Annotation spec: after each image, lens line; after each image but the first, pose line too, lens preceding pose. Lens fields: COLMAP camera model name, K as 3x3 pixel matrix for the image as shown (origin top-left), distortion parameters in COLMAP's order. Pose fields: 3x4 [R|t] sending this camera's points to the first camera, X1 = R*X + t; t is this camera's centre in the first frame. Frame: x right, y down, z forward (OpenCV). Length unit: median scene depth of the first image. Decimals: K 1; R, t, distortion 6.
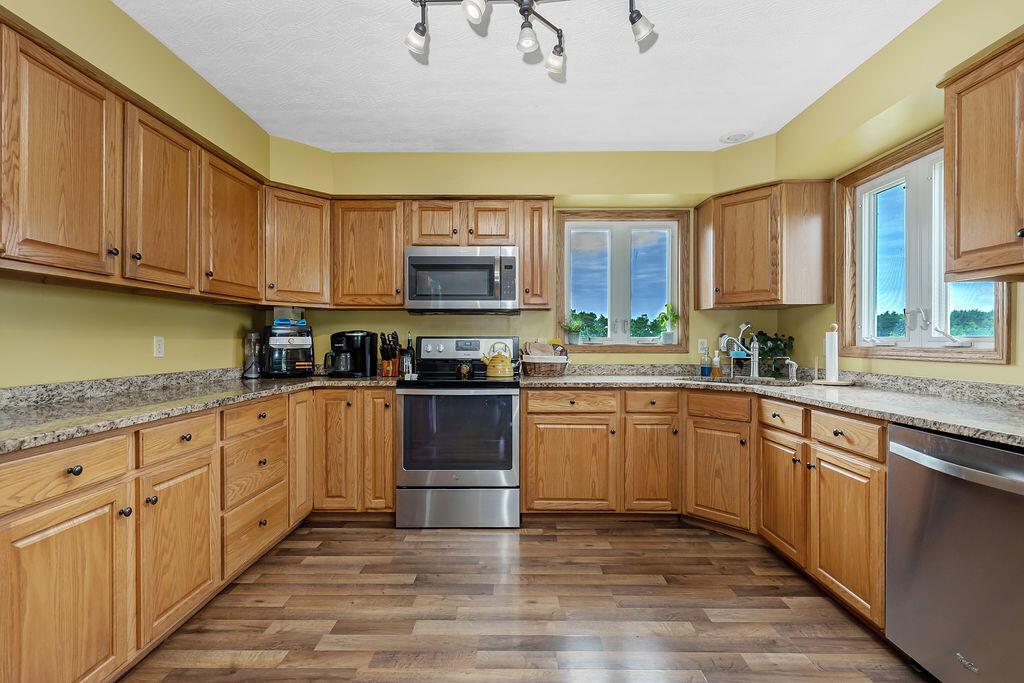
lens RADIAL K [[498.3, 0, 516.2], [0, 498.3, 342.0], [0, 0, 1]] dist [0.012243, -0.001643]
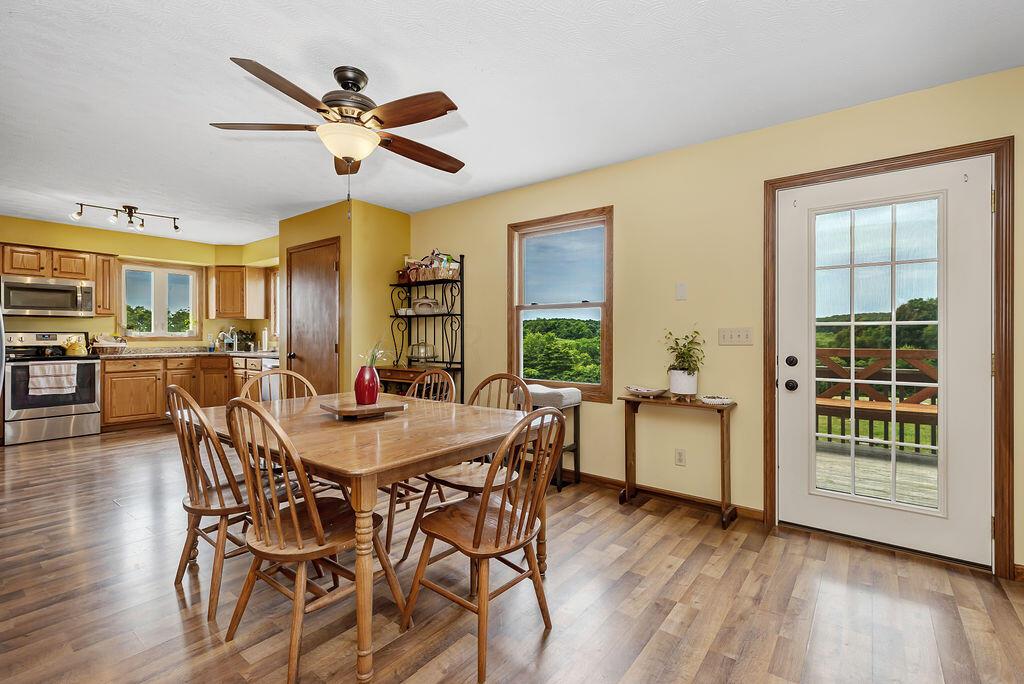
lens RADIAL K [[485.6, 0, 507.1], [0, 485.6, 336.2], [0, 0, 1]] dist [-0.000605, 0.001168]
pose [[0.645489, -0.001047, 0.763768, -0.400009], [0.001359, 0.999999, 0.000222, 0.006304], [-0.763768, 0.000895, 0.645490, -1.353942]]
